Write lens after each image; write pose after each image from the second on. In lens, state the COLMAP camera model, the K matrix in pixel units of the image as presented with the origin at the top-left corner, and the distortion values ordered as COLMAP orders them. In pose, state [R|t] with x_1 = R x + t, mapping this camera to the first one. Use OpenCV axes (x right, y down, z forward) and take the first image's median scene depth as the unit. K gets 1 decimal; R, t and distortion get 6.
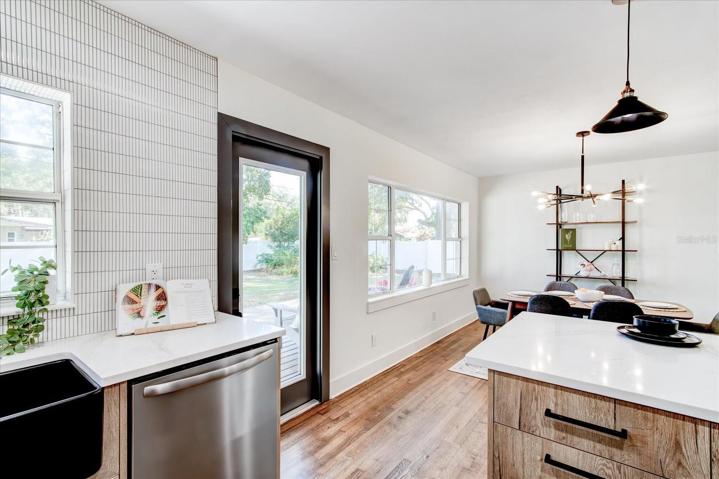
lens RADIAL K [[329.7, 0, 362.0], [0, 329.7, 243.2], [0, 0, 1]] dist [0.005059, 0.001309]
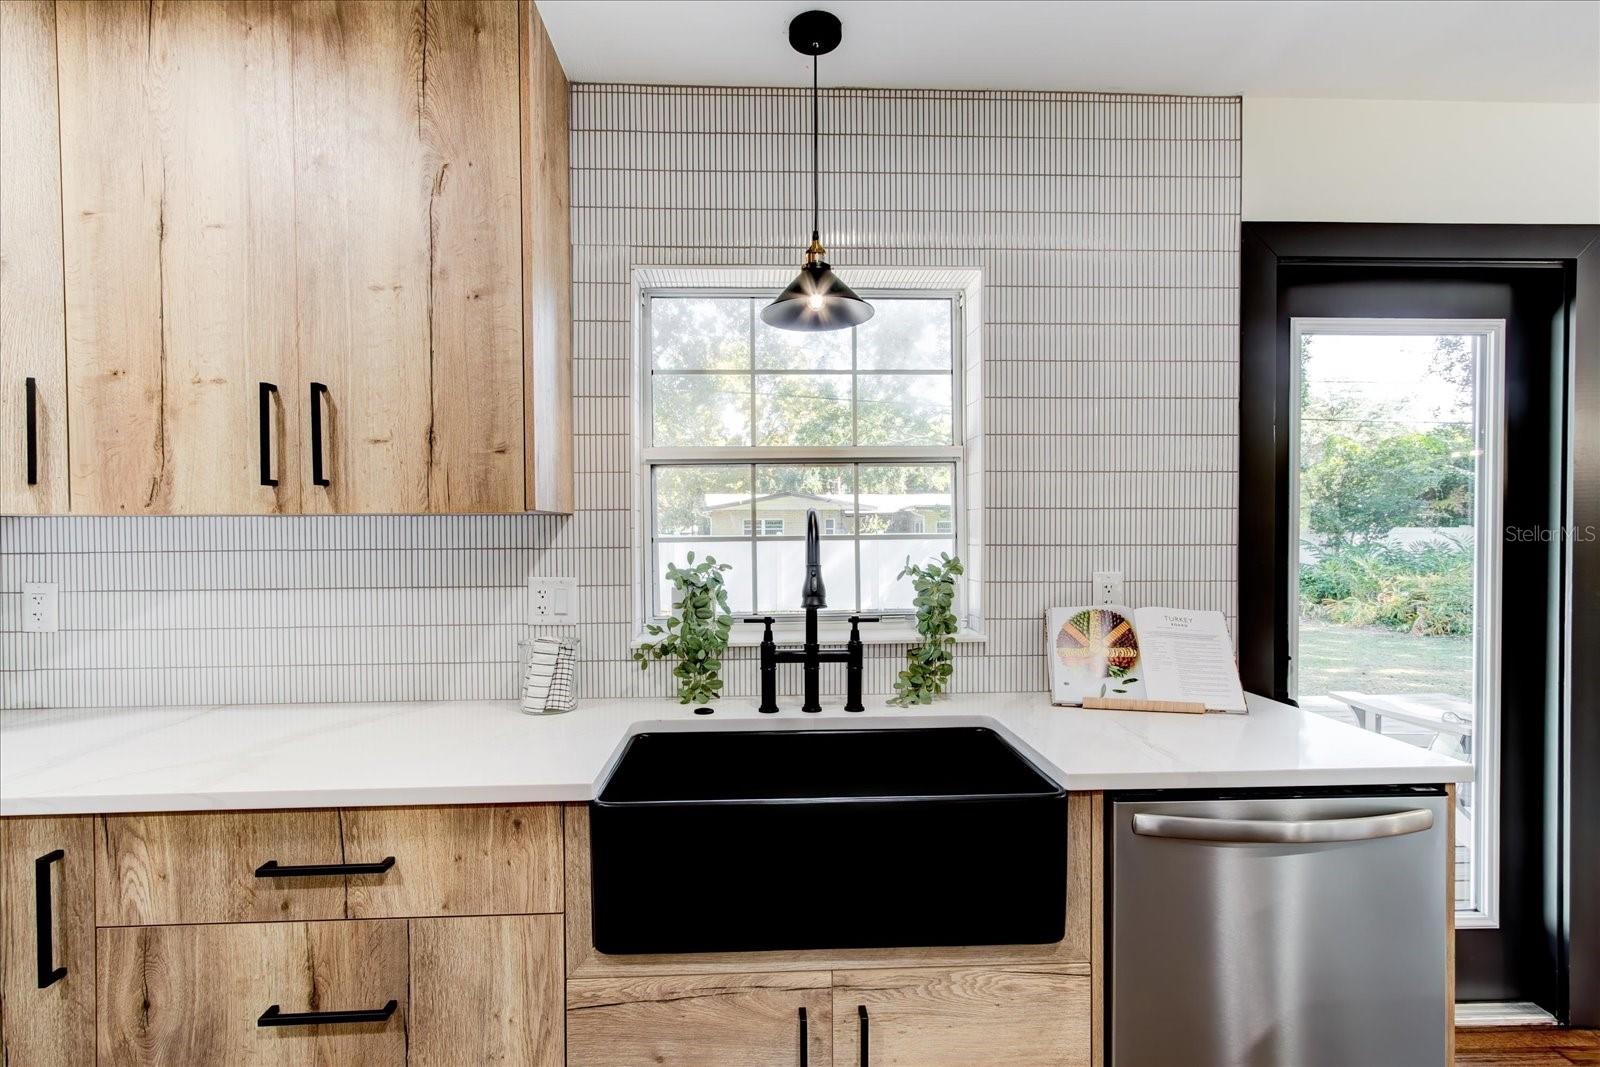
lens RADIAL K [[756.7, 0, 793.0], [0, 756.7, 542.9], [0, 0, 1]] dist [0.001404, 0.007754]
pose [[0.655964, 0.005328, -0.754773, -0.087064], [0.000547, 0.999971, 0.007534, 0.010782], [0.754792, -0.005355, 0.655943, -0.095753]]
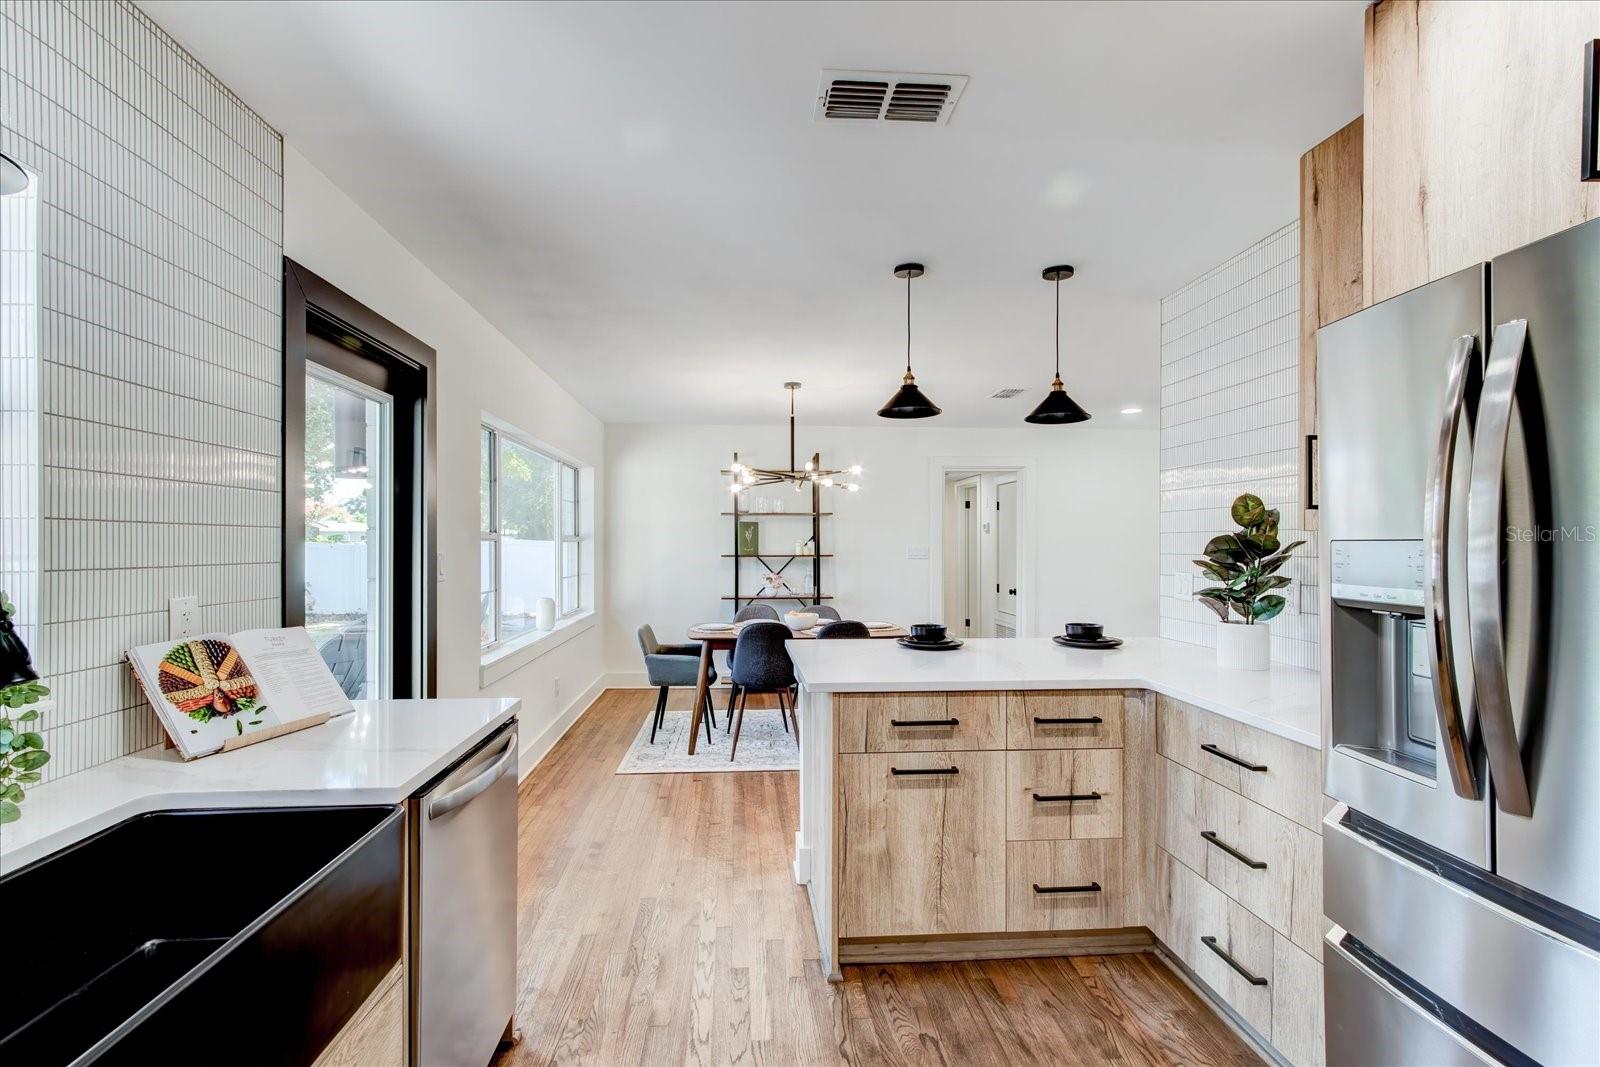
lens RADIAL K [[744.3, 0, 794.8], [0, 744.3, 540.9], [0, 0, 1]] dist [0.002834, 0.000229]
pose [[0.731034, 0.000017, 0.682341, -0.723243], [0.004866, 0.999974, -0.005238, -0.001447], [-0.682324, 0.007149, 0.731015, -0.244161]]
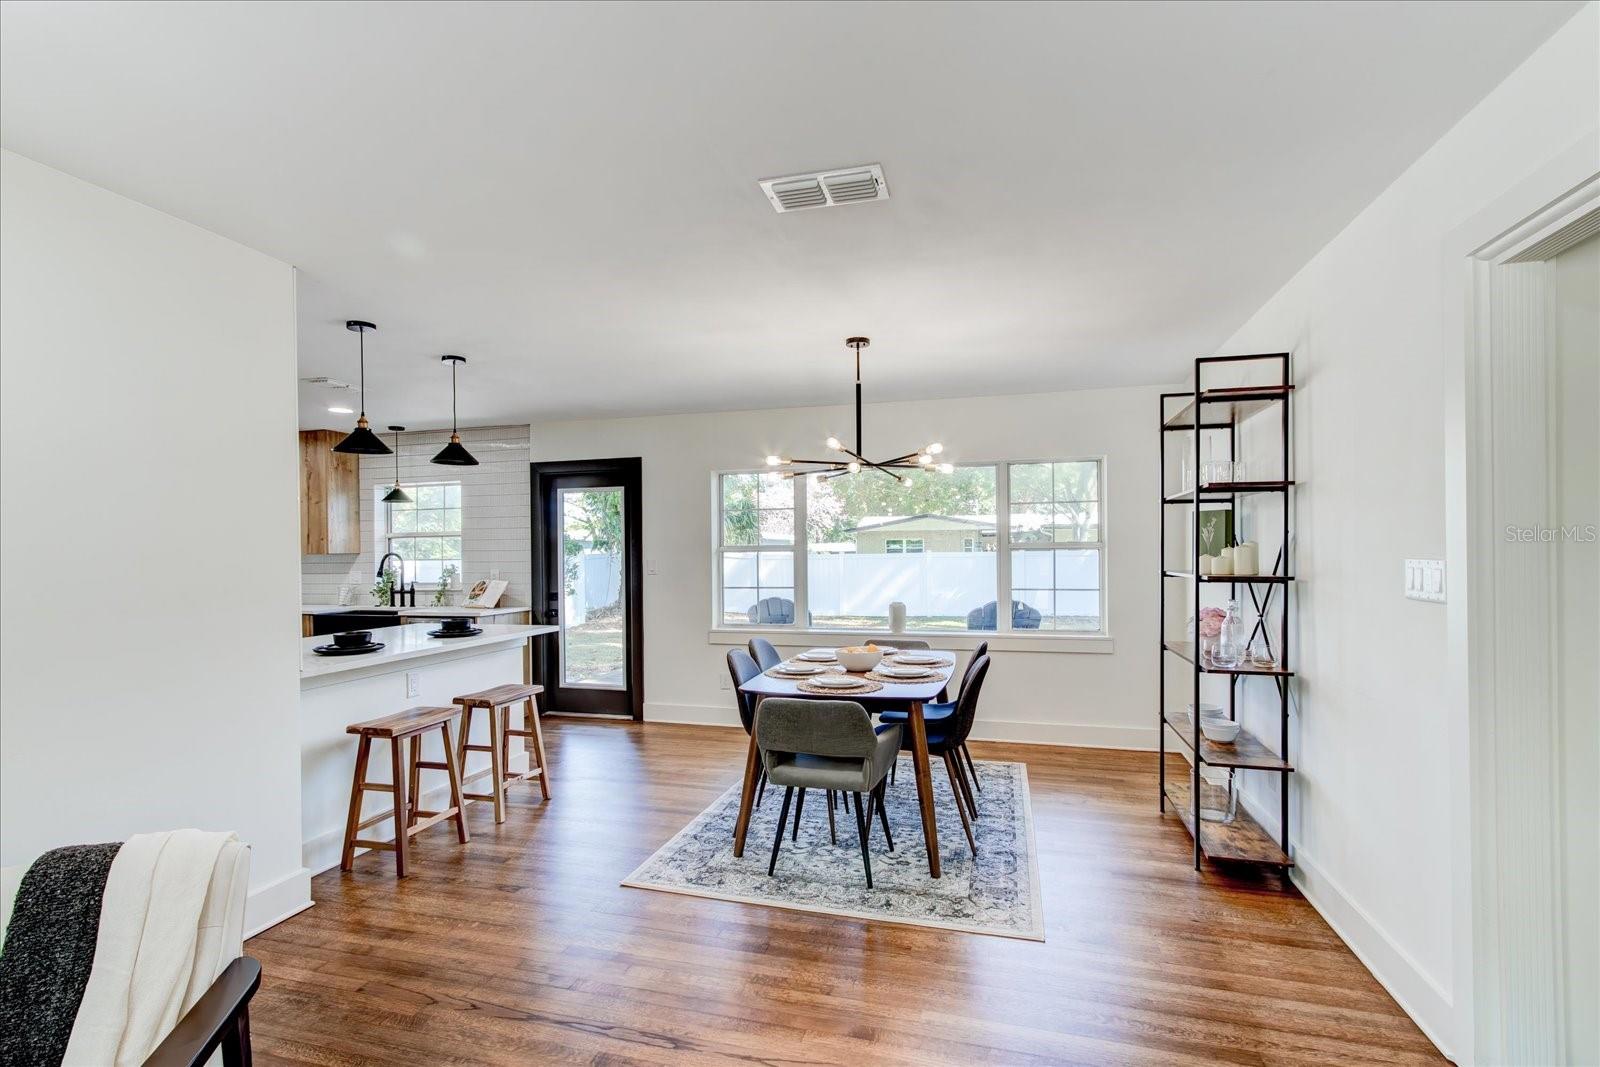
lens RADIAL K [[744.3, 0, 794.8], [0, 744.3, 540.9], [0, 0, 1]] dist [0.002834, 0.000229]
pose [[0.402720, -0.021236, -0.915077, 3.371610], [0.006639, 0.999772, -0.020280, 0.004506], [0.915299, 0.002092, 0.402769, 0.883912]]
